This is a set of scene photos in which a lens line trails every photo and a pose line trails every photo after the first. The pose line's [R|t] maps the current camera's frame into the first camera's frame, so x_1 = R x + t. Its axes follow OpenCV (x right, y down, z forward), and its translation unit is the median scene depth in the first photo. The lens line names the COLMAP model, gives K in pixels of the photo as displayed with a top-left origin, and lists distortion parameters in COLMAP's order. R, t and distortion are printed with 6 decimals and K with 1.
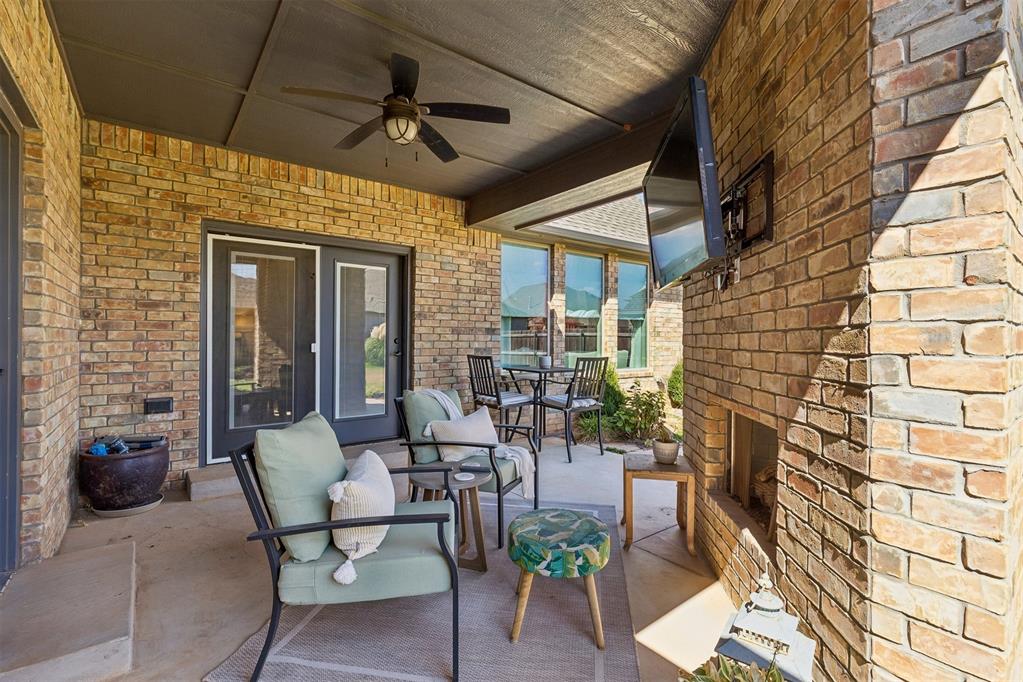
lens RADIAL K [[462.4, 0, 515.8], [0, 462.4, 339.7], [0, 0, 1]] dist [0.003058, -0.001313]
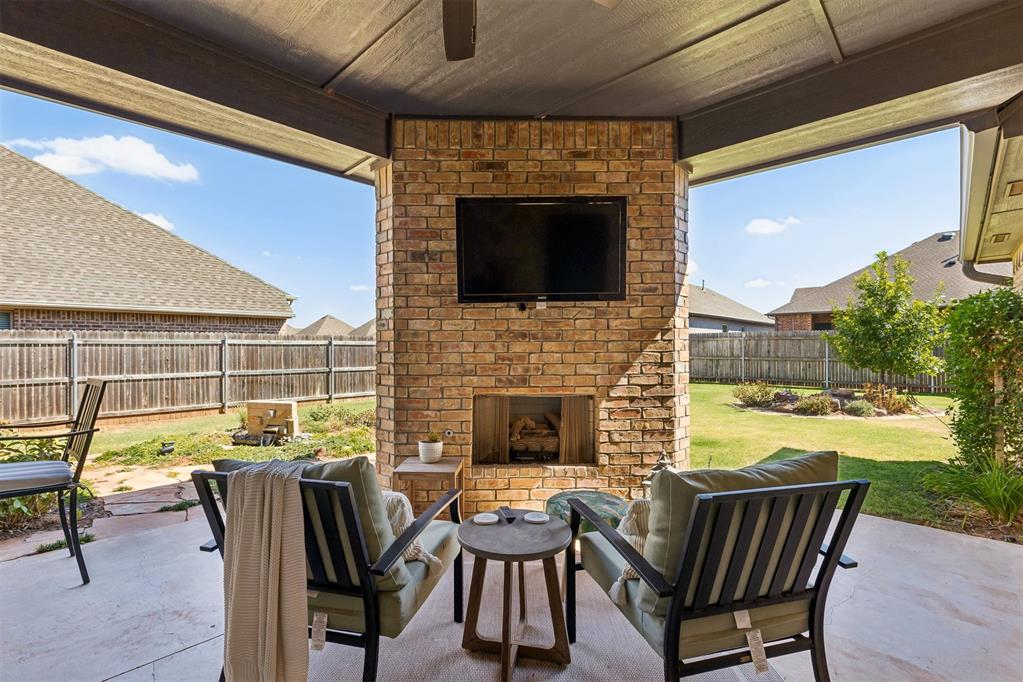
lens RADIAL K [[462.4, 0, 512.5], [0, 462.4, 340.8], [0, 0, 1]] dist [0.003058, -0.001313]
pose [[-0.137538, -0.002991, 0.990492, -0.541732], [0.001021, 0.999994, 0.003161, -0.011228], [-0.990496, 0.001446, -0.137534, 0.693737]]
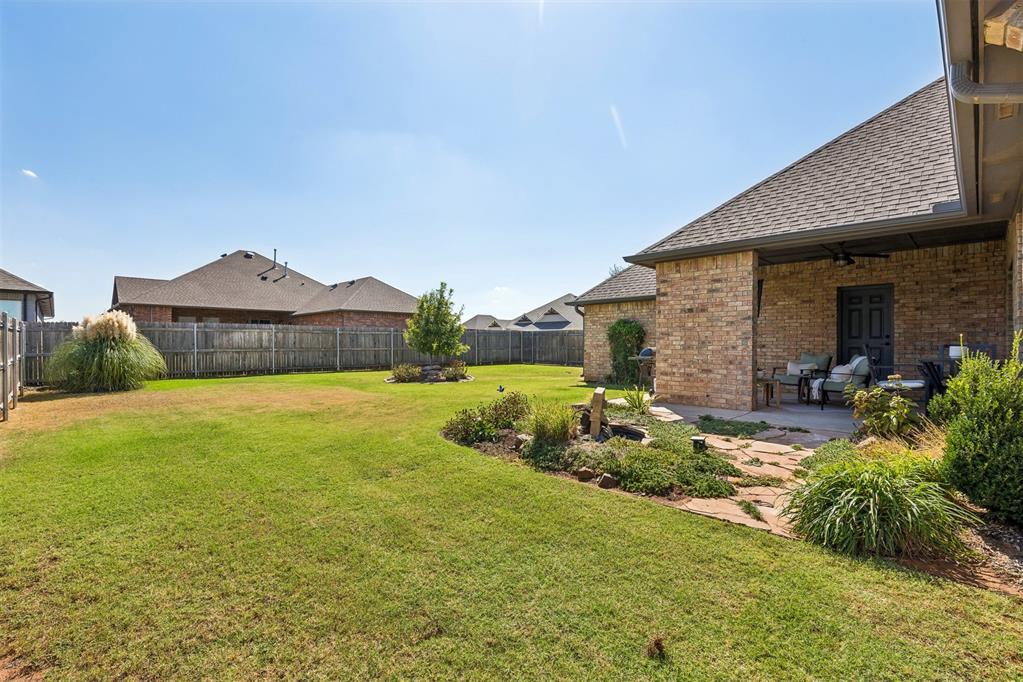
lens RADIAL K [[462.4, 0, 507.9], [0, 462.4, 342.4], [0, 0, 1]] dist [0.003058, -0.001313]
pose [[-0.992222, -0.013469, -0.123750, 1.619409], [-0.013619, 0.999907, 0.000371, 0.060593], [0.123733, 0.002054, -0.992313, 2.718270]]
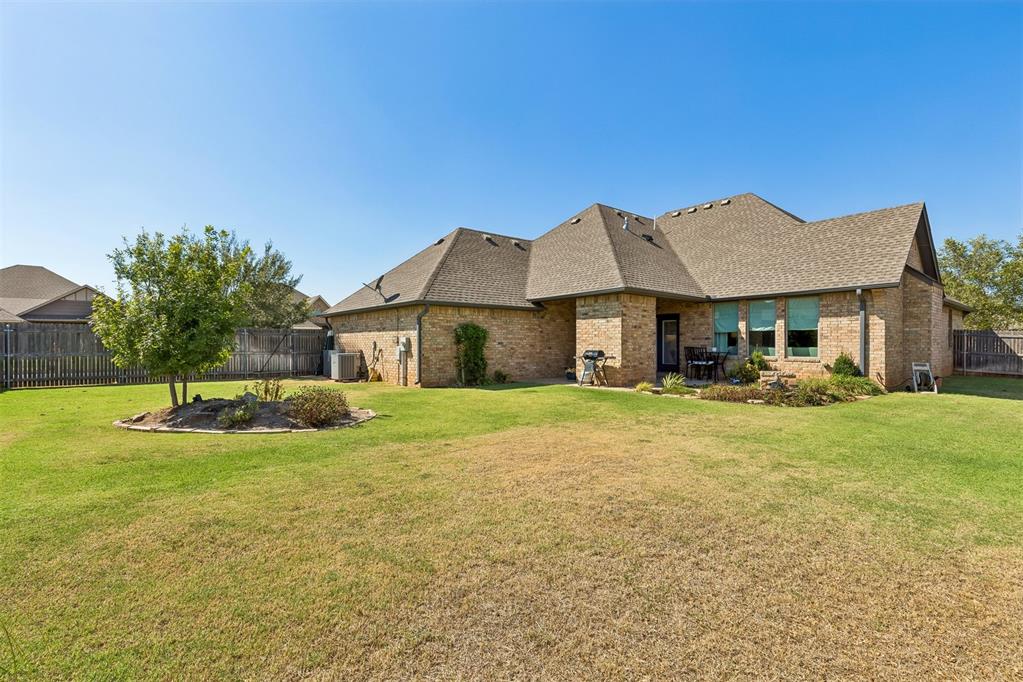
lens RADIAL K [[462.4, 0, 511.4], [0, 462.4, 342.0], [0, 0, 1]] dist [0.003058, -0.001313]
pose [[0.046694, -0.012442, -0.998832, 3.991741], [-0.004733, 0.999908, -0.012677, 0.065143], [0.998898, 0.005319, 0.046631, -0.460868]]
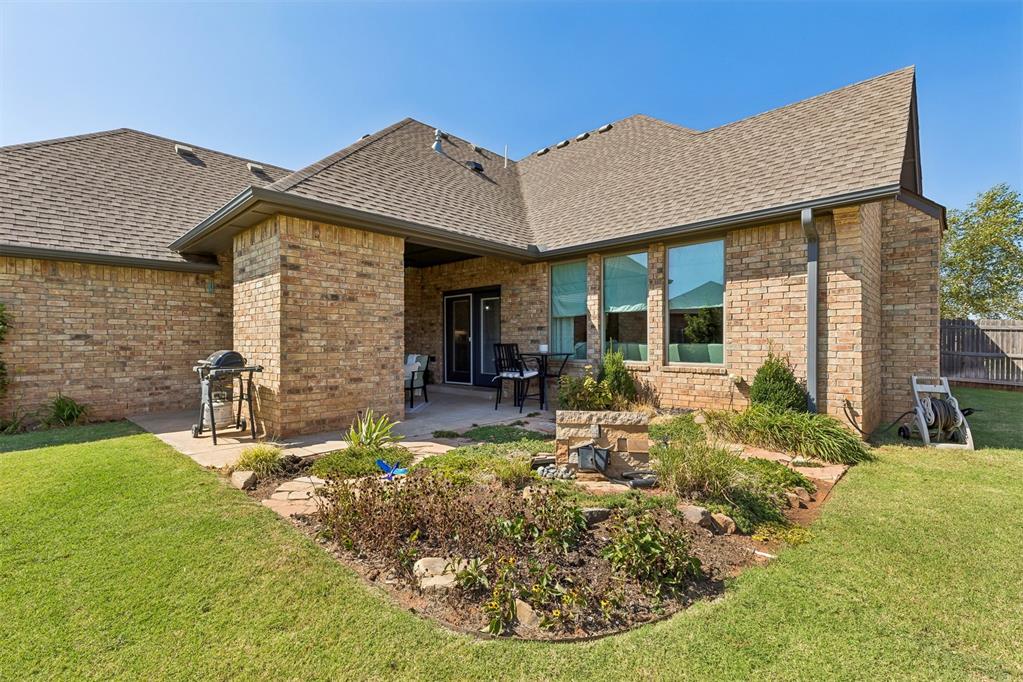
lens RADIAL K [[462.4, 0, 513.5], [0, 462.4, 340.8], [0, 0, 1]] dist [0.003058, -0.001313]
pose [[0.168806, -0.012736, -0.985567, 2.127564], [-0.002367, 0.999908, -0.013327, 0.064164], [0.985646, 0.004583, 0.168761, 0.985071]]
